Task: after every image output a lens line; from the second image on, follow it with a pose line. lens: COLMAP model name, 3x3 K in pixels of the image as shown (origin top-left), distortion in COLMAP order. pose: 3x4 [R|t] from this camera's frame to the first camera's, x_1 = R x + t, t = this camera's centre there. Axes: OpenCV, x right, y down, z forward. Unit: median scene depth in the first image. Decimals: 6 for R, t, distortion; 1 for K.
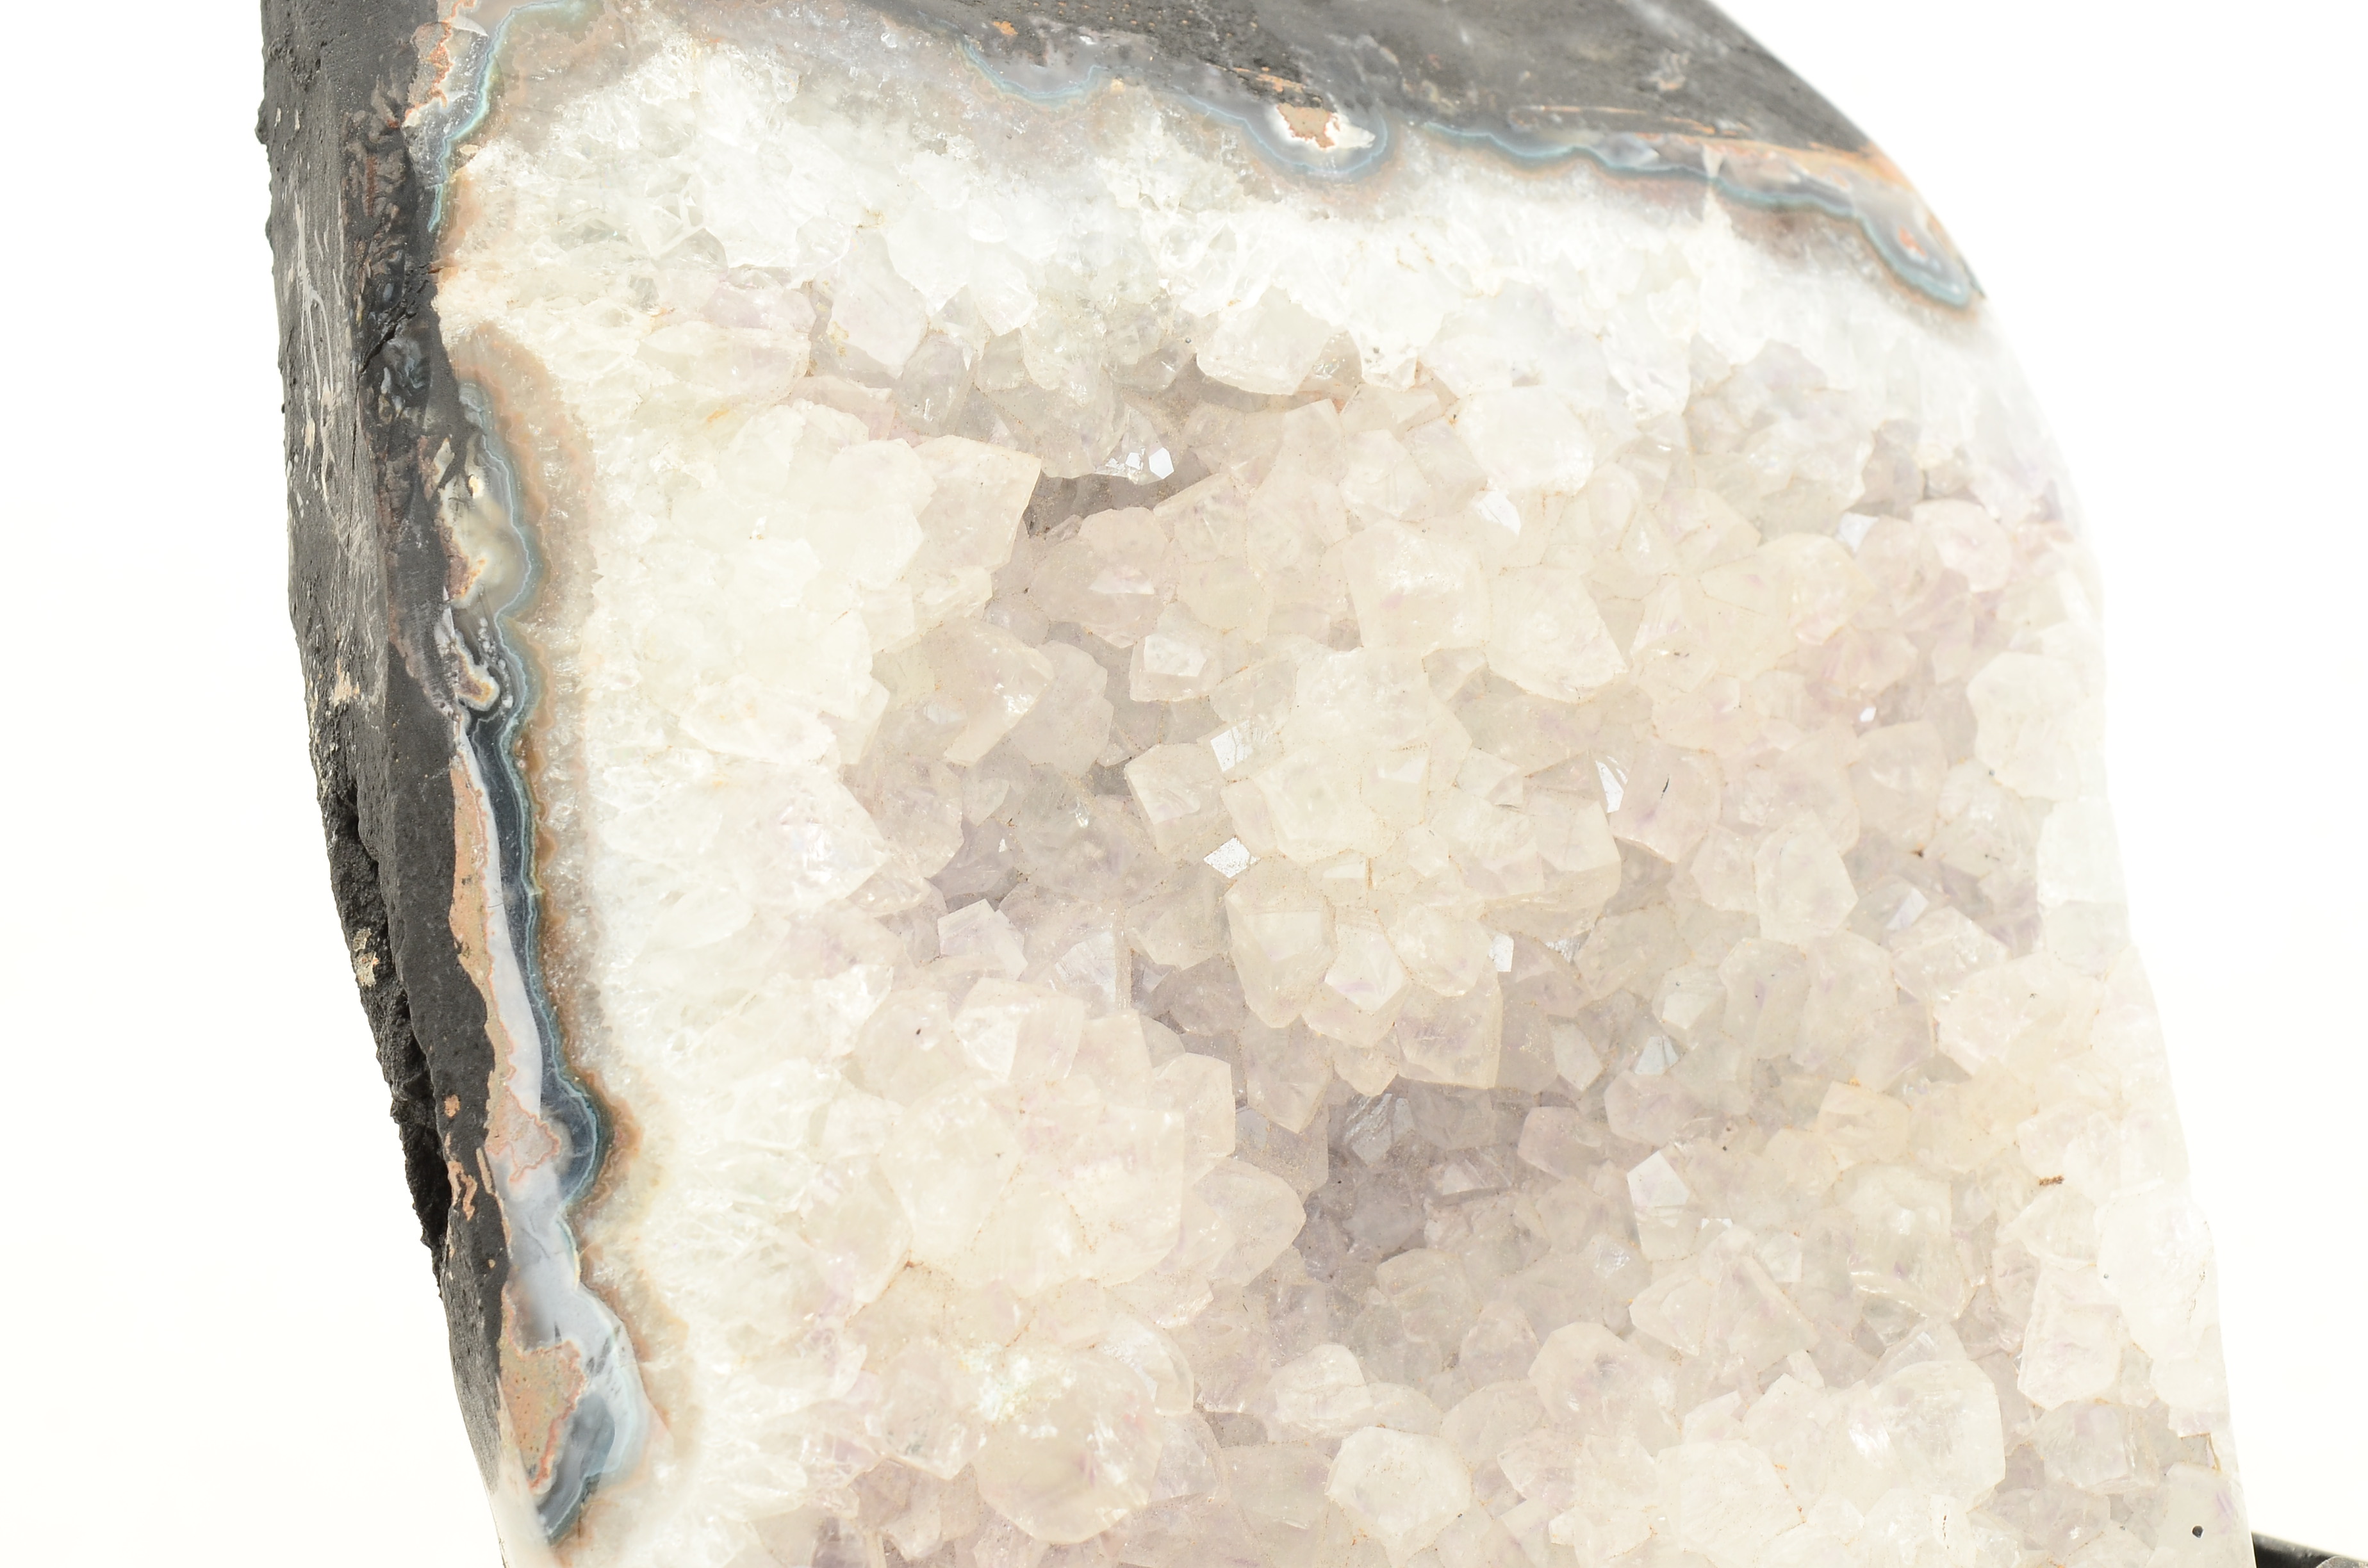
lens RADIAL K [[5411.8, 0, 1184.0], [0, 5411.8, 784.0], [0, 0, 1]] dist [0.064640, 0.212609]
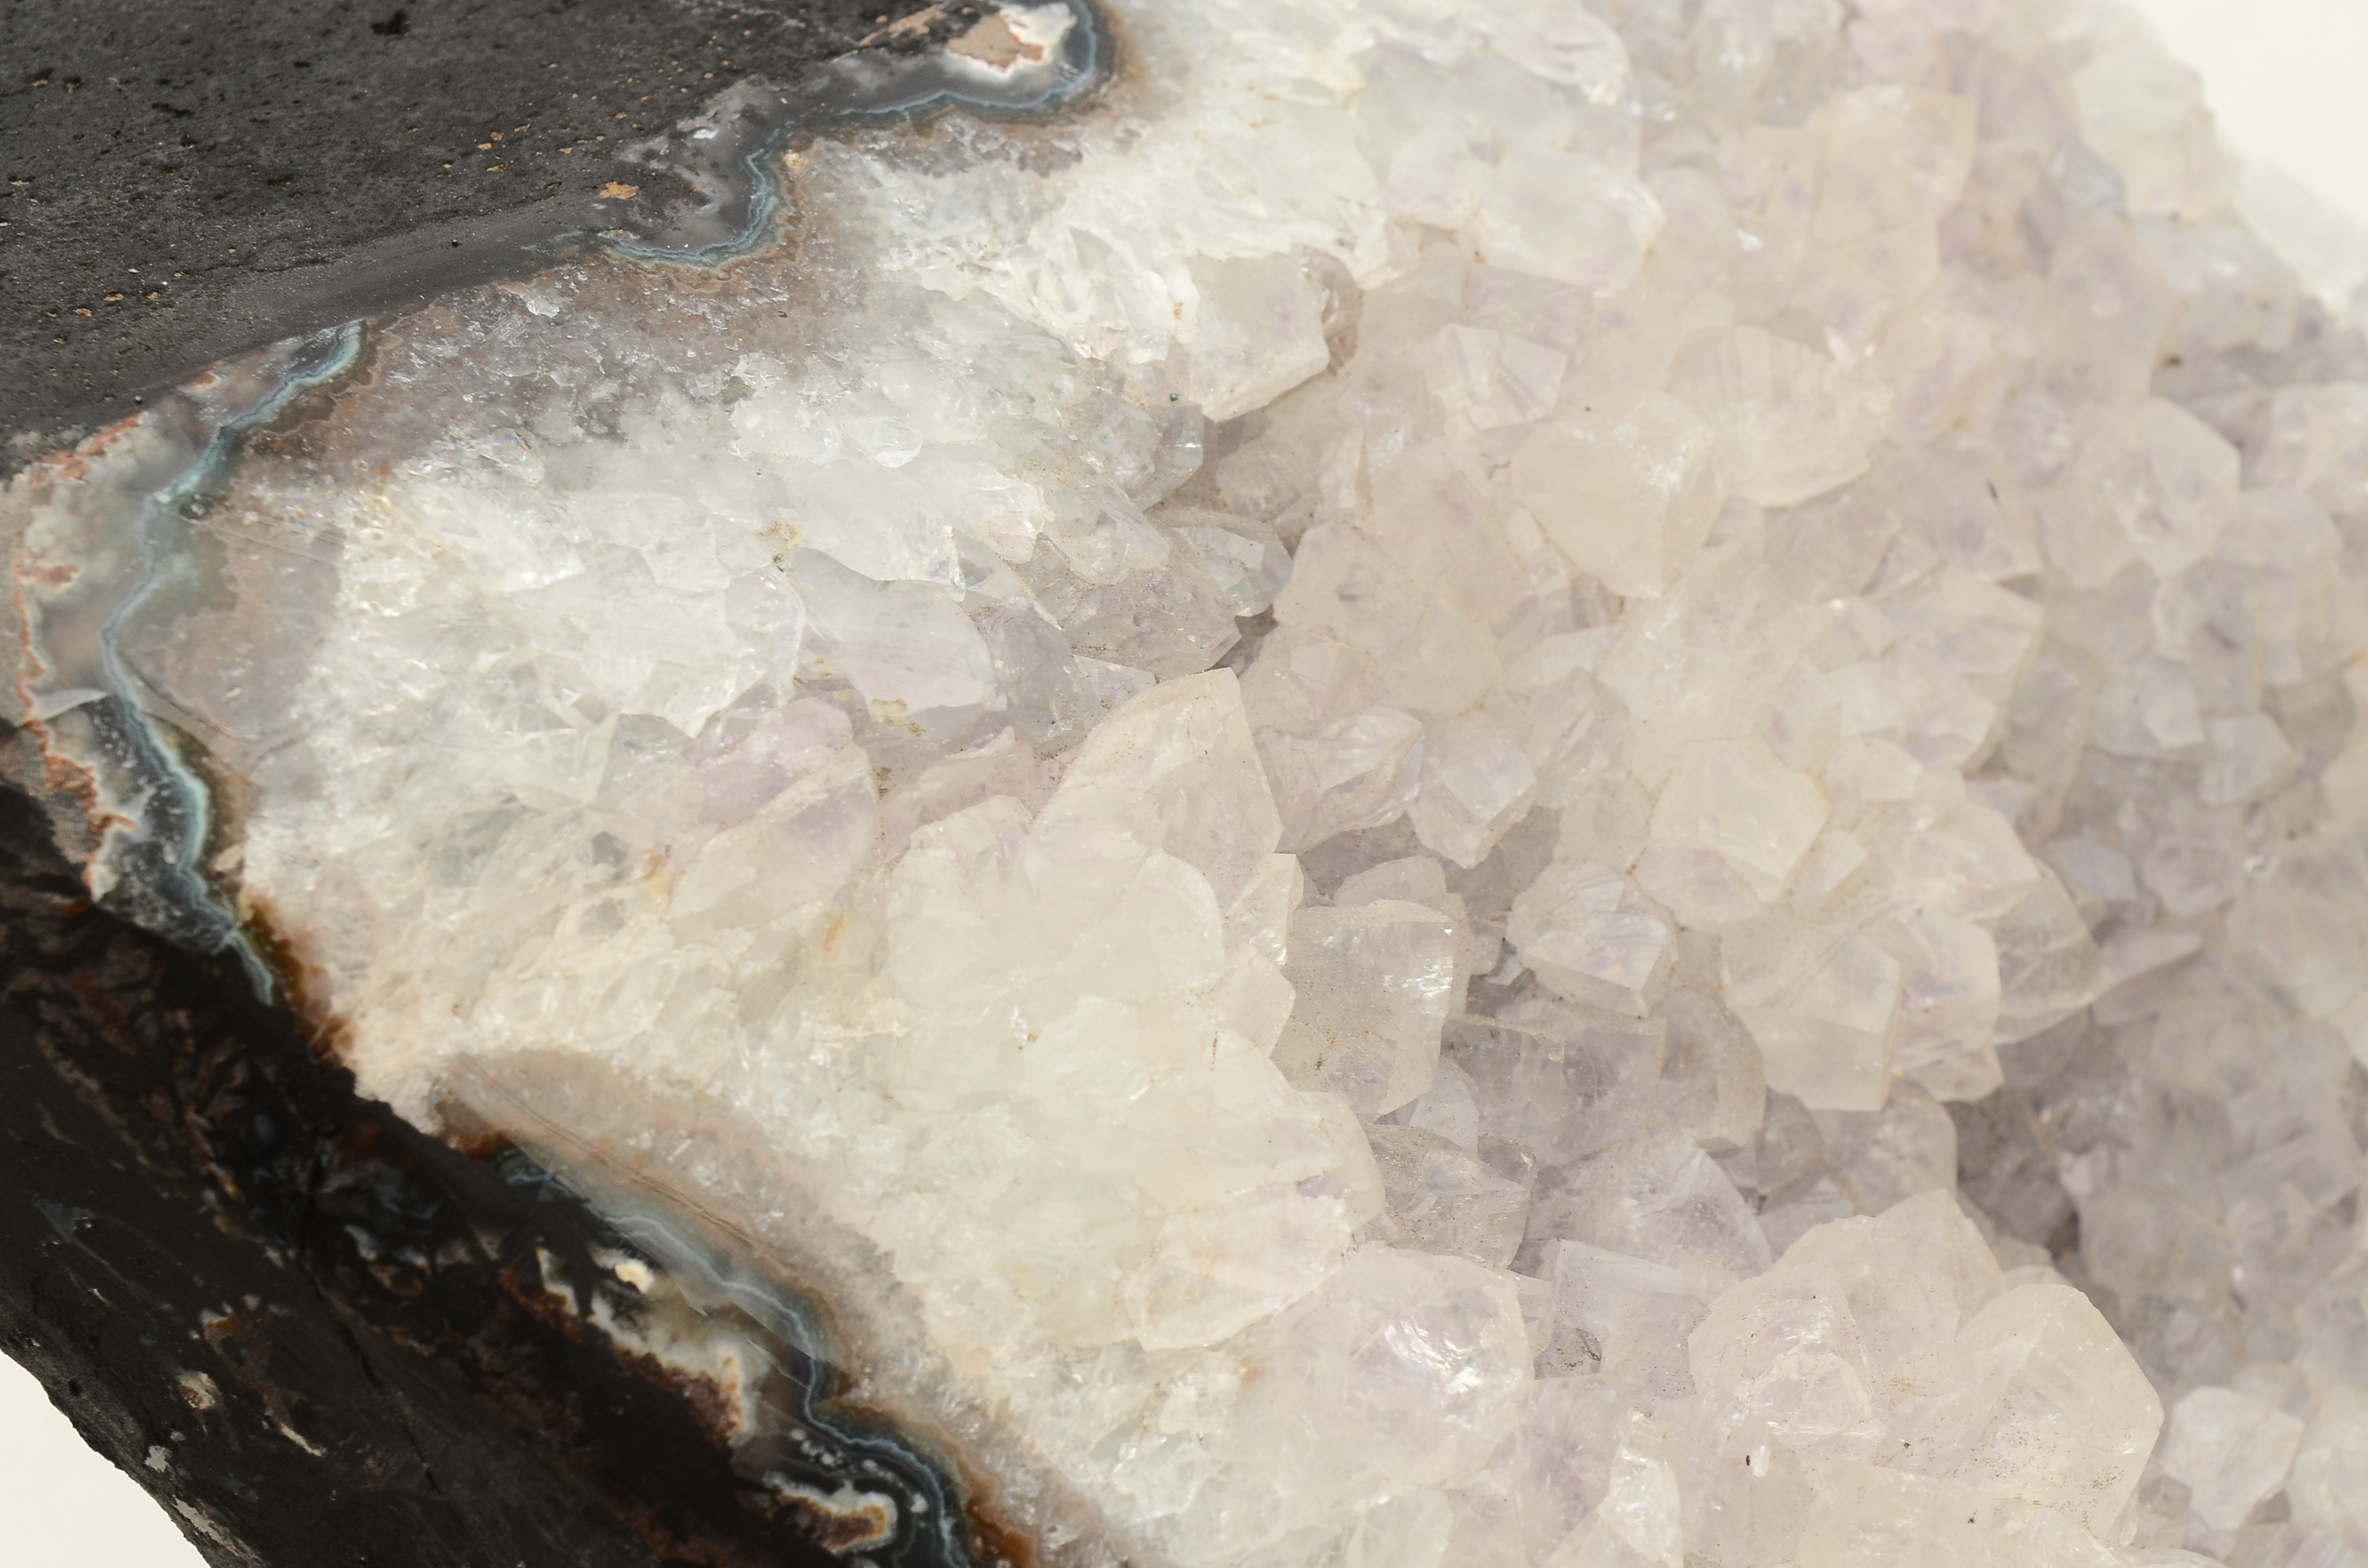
lens RADIAL K [[5212.9, 0, 1184.0], [0, 5212.9, 784.0], [0, 0, 1]] dist [0.035893, 0.009243]
pose [[0.707898, -0.628609, 0.322073, -0.237613], [0.596932, 0.776202, 0.202935, -0.177317], [-0.377560, 0.048599, 0.924709, 0.425050]]
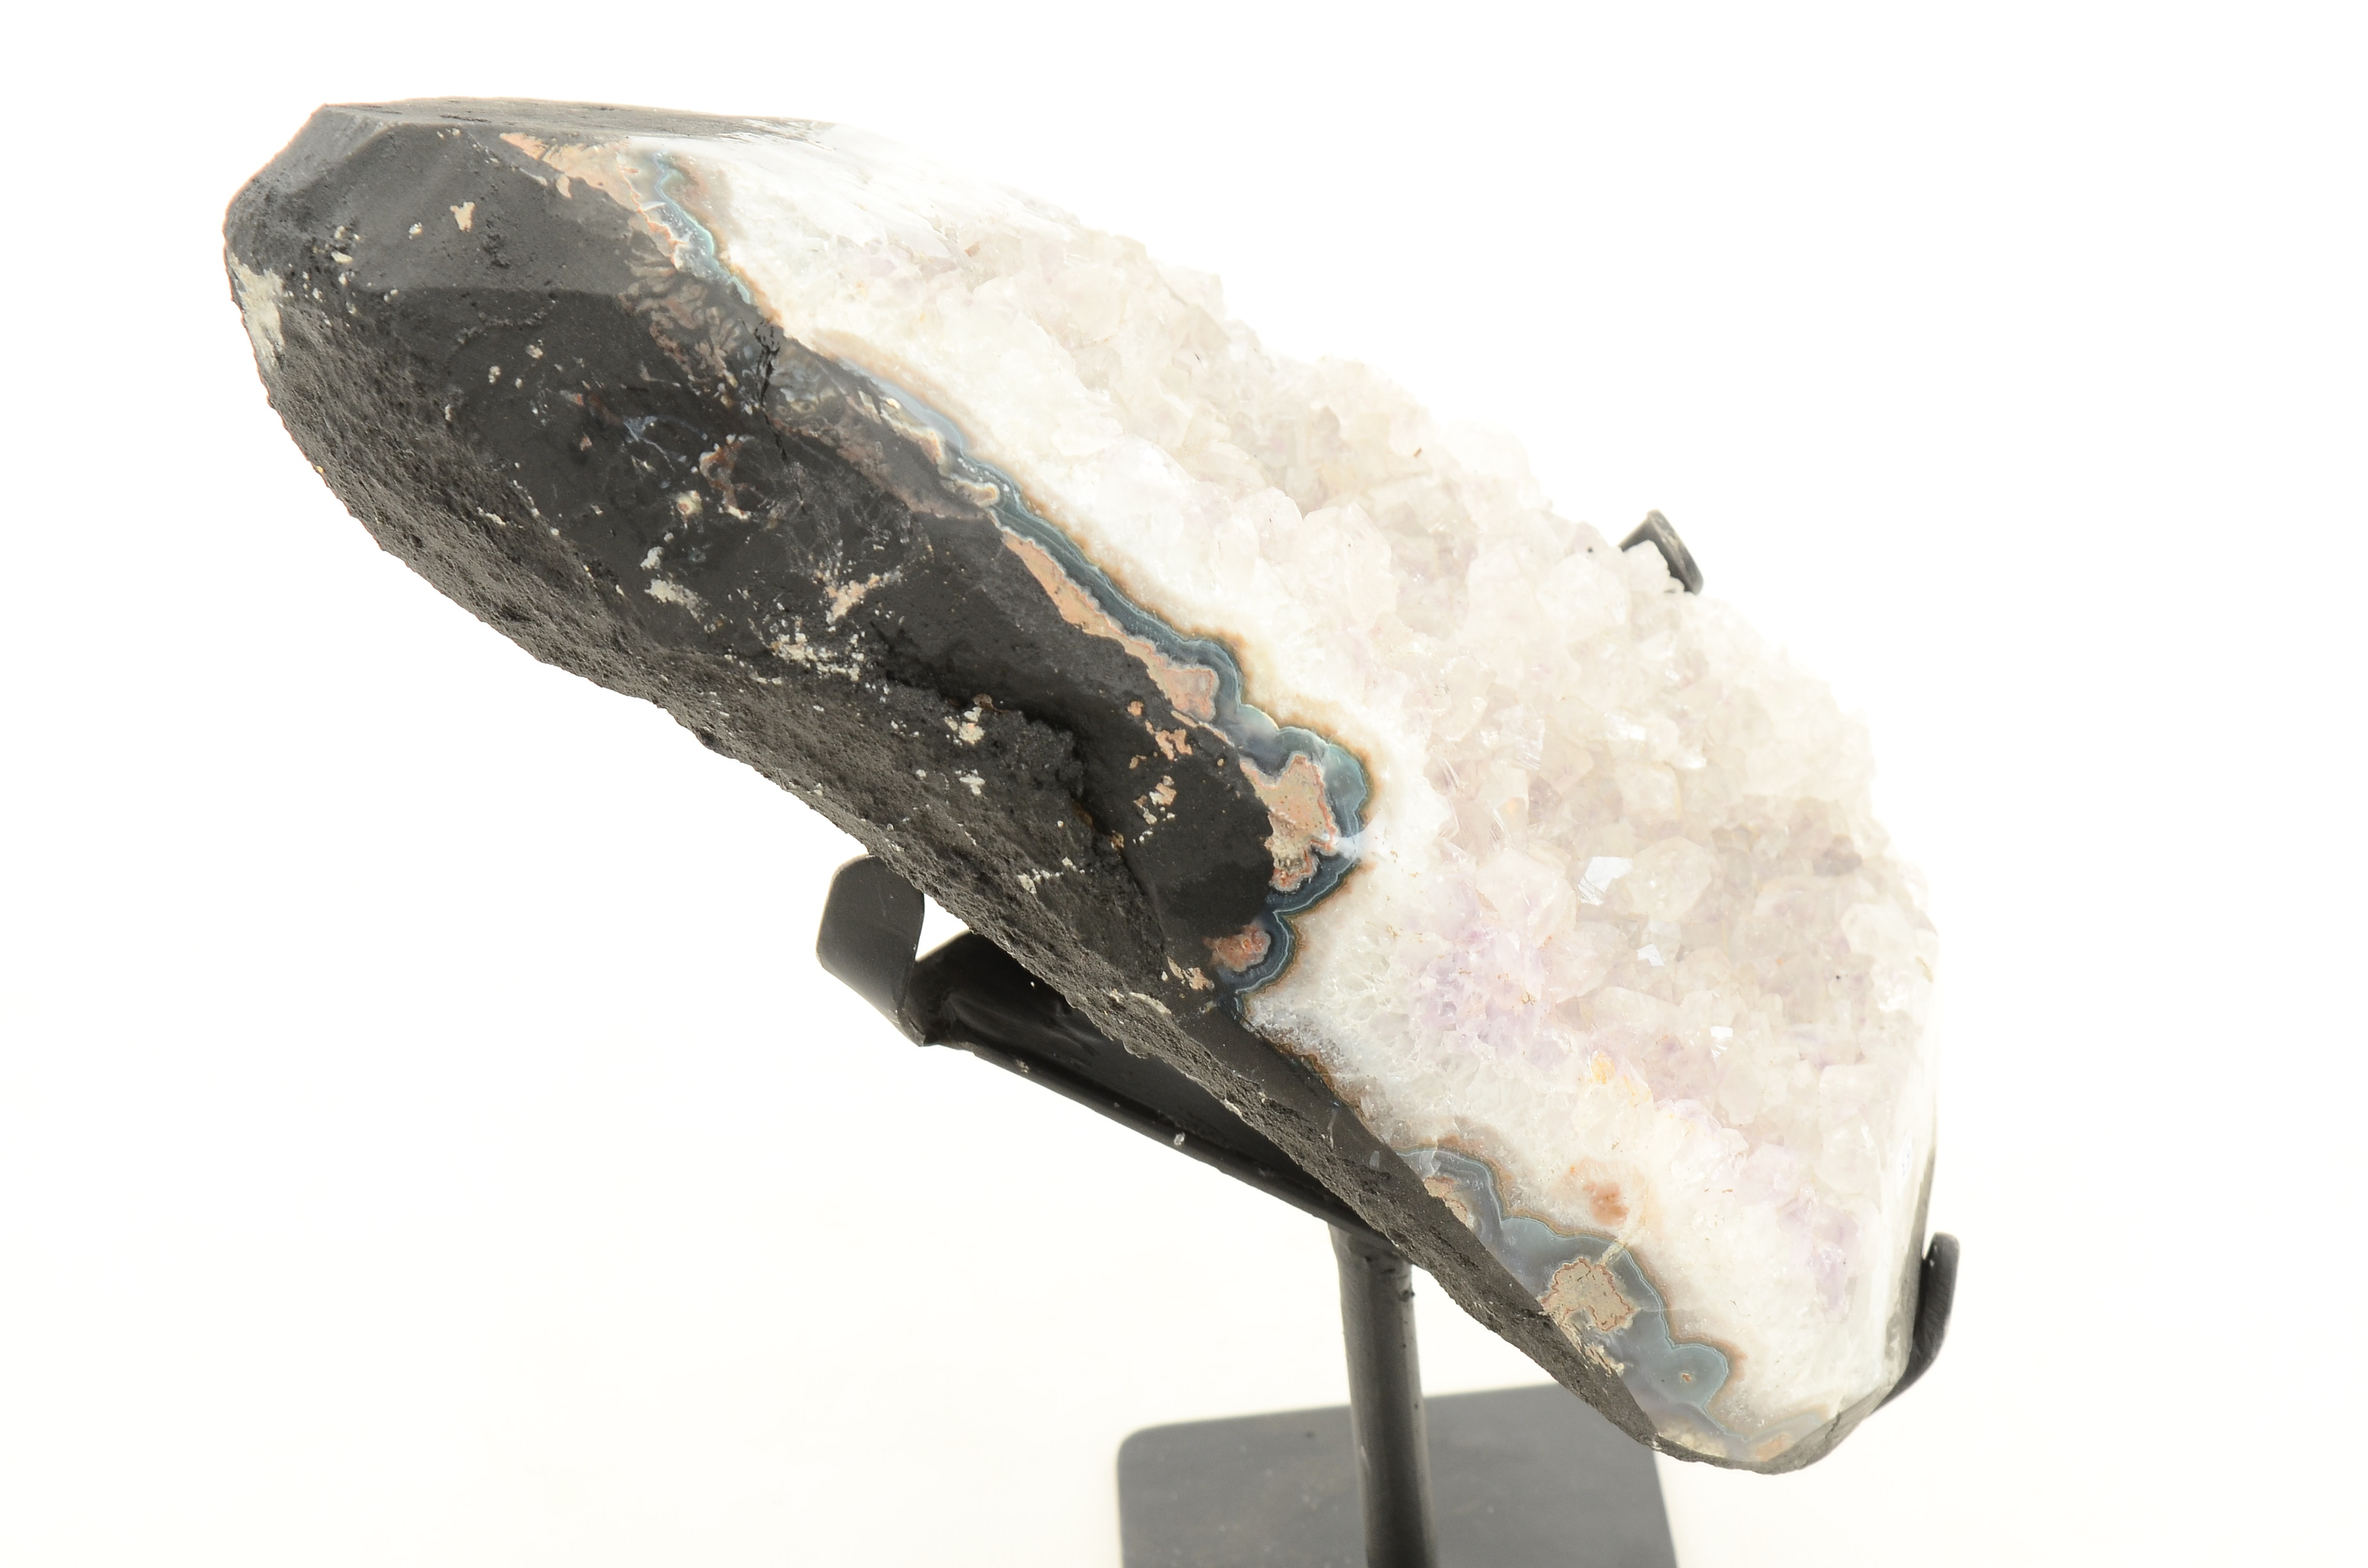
lens RADIAL K [[5212.9, 0, 1184.0], [0, 5212.9, 784.0], [0, 0, 1]] dist [0.035893, 0.009243]
pose [[0.405296, -0.435994, 0.803520, -1.350017], [0.603750, 0.787651, 0.122851, -0.101595], [-0.686456, 0.435334, 0.582463, 0.100721]]
